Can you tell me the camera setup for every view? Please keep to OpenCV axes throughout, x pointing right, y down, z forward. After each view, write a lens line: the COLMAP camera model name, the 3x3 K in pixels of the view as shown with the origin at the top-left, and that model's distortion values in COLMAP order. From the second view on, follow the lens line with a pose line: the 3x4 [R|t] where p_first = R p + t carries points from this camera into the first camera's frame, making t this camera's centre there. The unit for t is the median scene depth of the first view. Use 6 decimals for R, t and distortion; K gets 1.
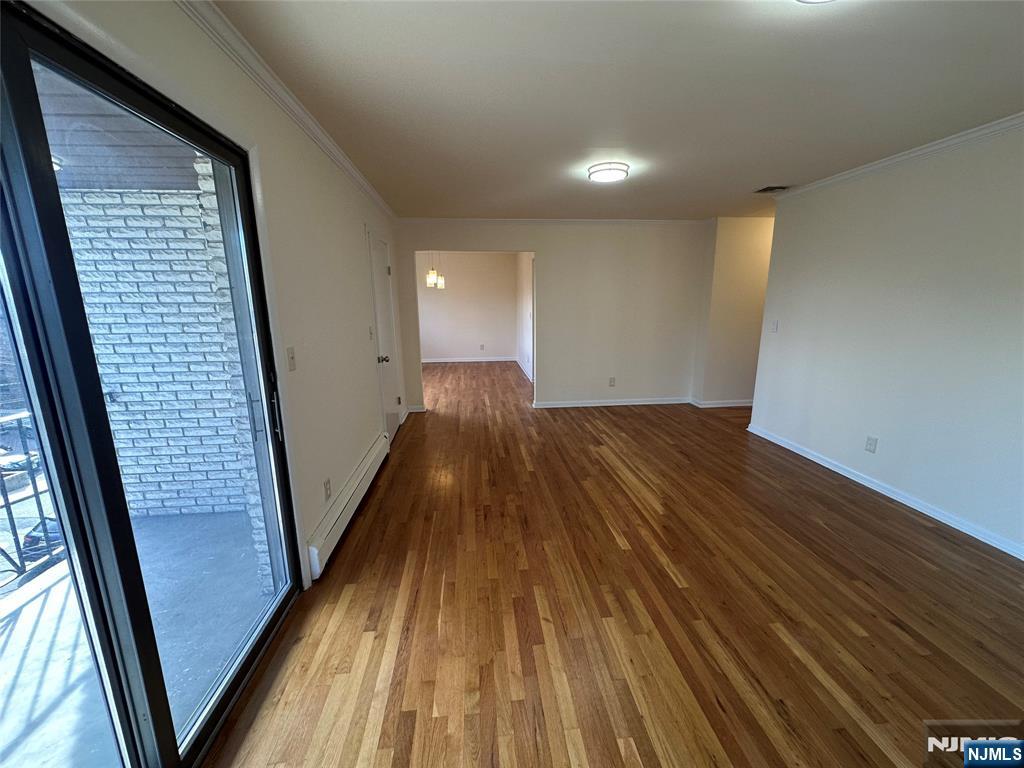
lens RADIAL K [[409.1, 0, 512.0], [0, 409.1, 384.0], [0, 0, 1]] dist [-0.000496, 0.000058]
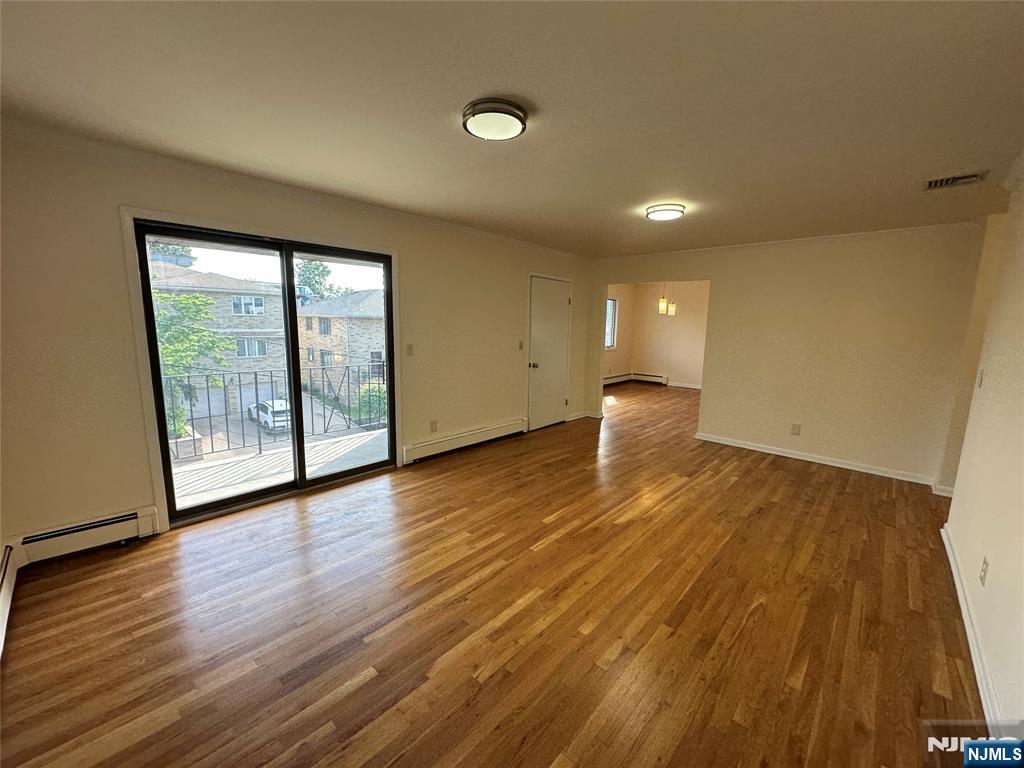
lens RADIAL K [[409.1, 0, 512.0], [0, 409.1, 384.0], [0, 0, 1]] dist [-0.000496, 0.000058]
pose [[0.659305, 0.135445, -0.739576, 0.907614], [-0.179841, 0.983497, 0.019794, -0.015994], [0.730051, 0.119955, 0.672782, 0.027513]]
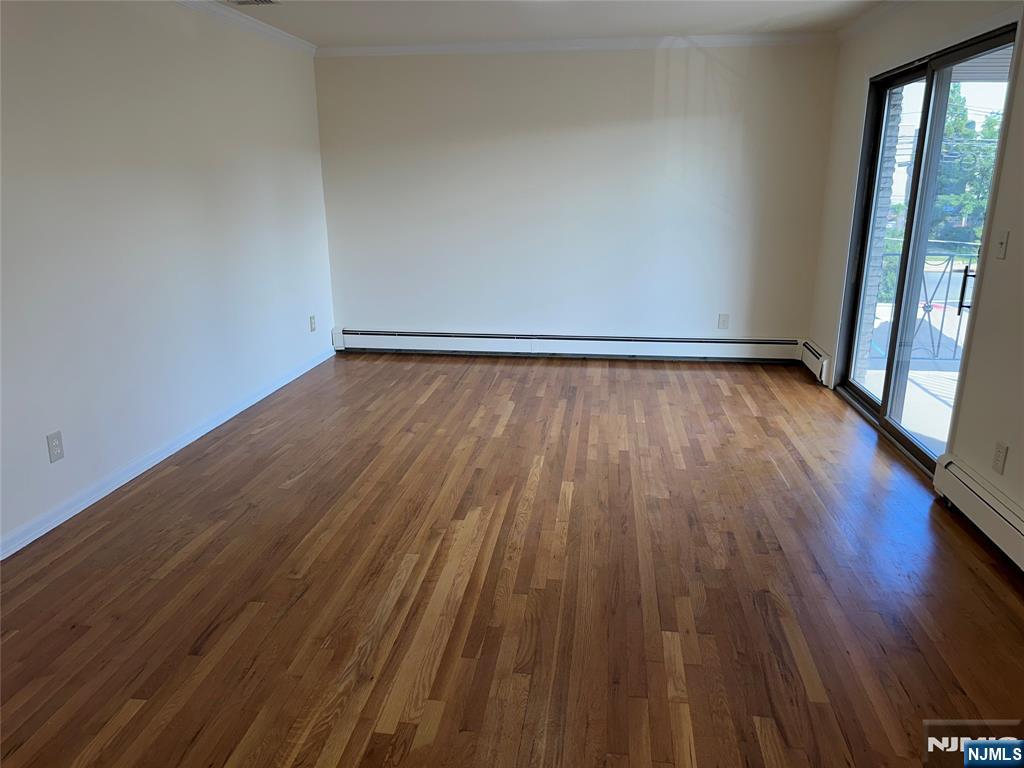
lens RADIAL K [[712.1, 0, 512.0], [0, 712.1, 384.0], [0, 0, 1]] dist [-0.000120, -0.002643]
pose [[-0.973455, -0.050603, 0.223212, 0.065785], [0.058177, 0.888514, 0.455146, -0.370860], [-0.221359, 0.456050, -0.861985, 1.832459]]
